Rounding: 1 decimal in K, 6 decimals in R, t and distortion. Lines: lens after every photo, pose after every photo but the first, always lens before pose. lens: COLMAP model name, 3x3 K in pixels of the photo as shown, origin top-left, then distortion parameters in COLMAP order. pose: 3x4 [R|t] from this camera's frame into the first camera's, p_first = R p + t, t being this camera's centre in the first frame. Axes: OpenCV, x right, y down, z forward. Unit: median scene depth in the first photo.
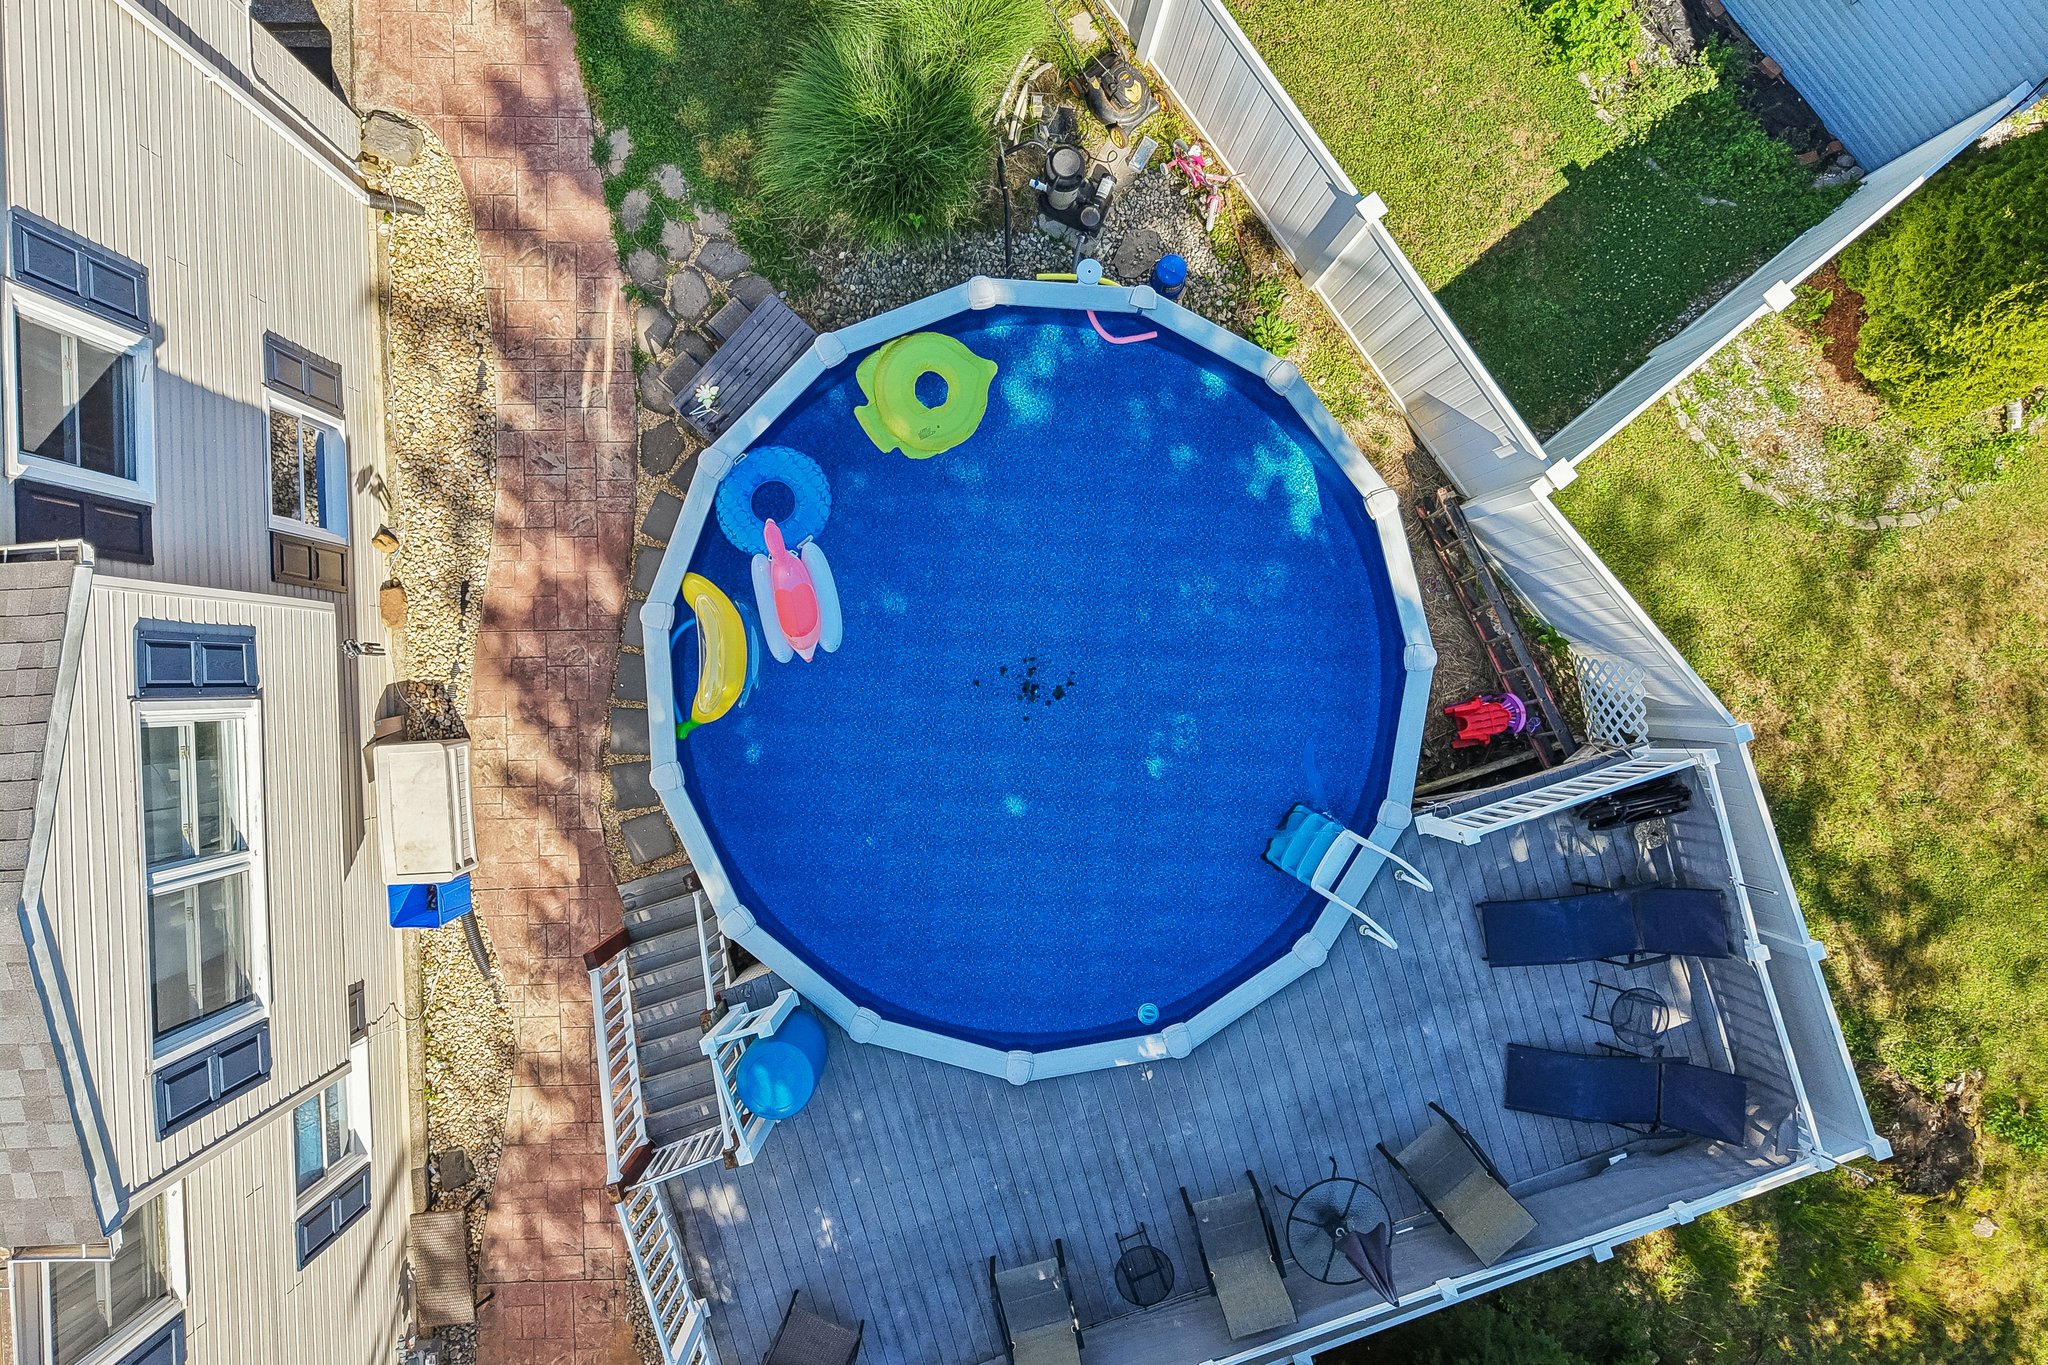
lens RADIAL K [[1384.1, 0, 1019.8], [0, 1384.1, 653.3], [0, 0, 1]] dist [0.047810, -0.060114]
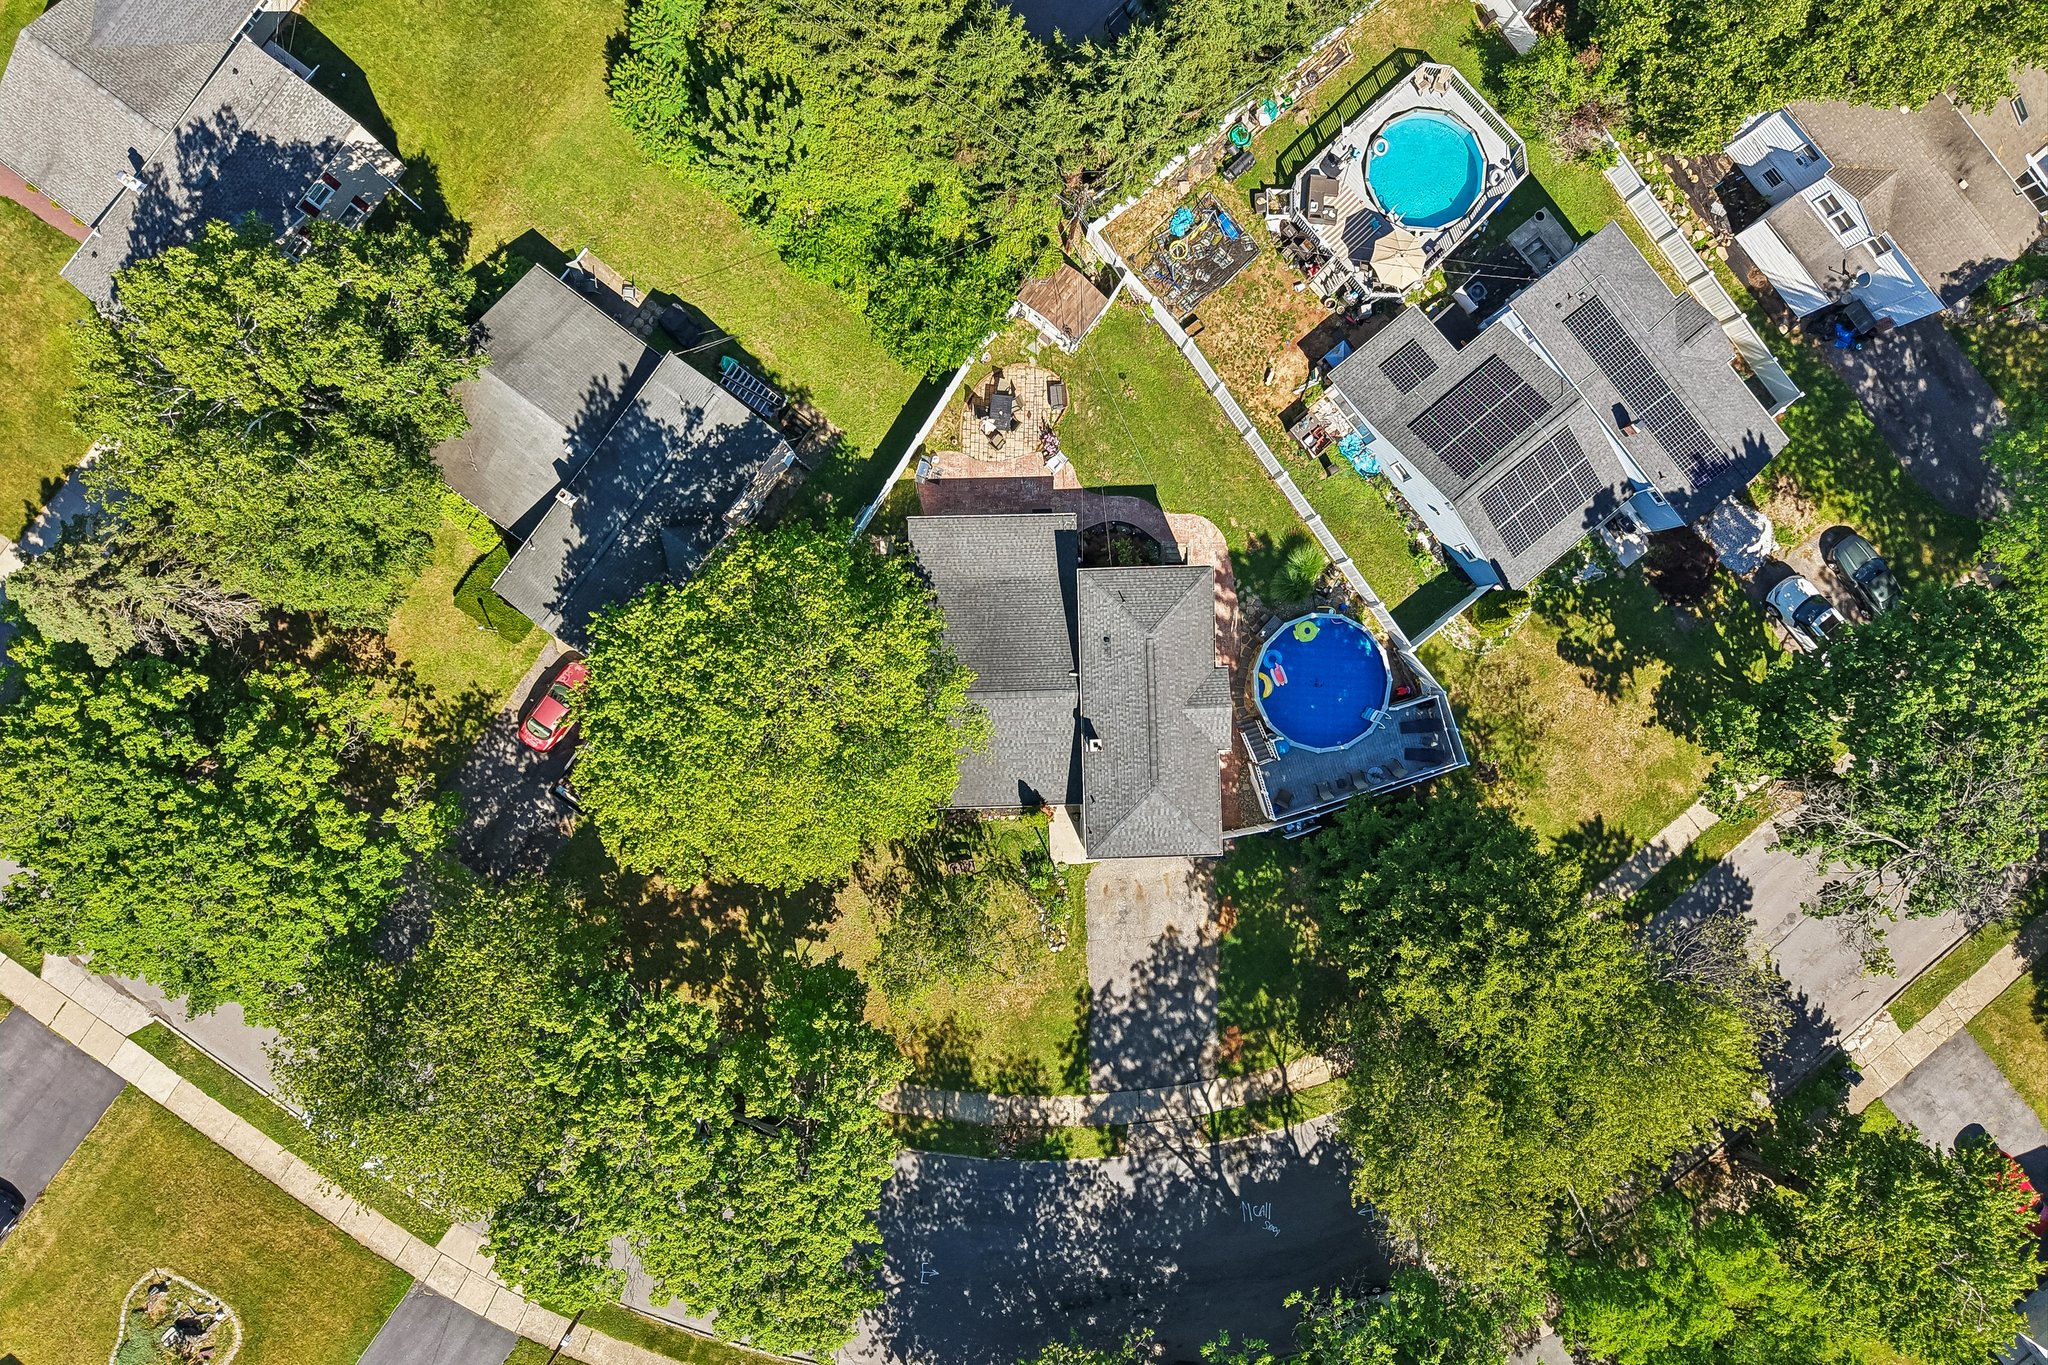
lens RADIAL K [[1384.1, 0, 1019.8], [0, 1384.1, 653.3], [0, 0, 1]] dist [0.047810, -0.060114]
pose [[0.999976, 0.004259, -0.005510, -1.101639], [-0.004259, 0.999991, 0.000038, -0.091478], [0.005510, -0.000015, 0.999985, -4.327704]]
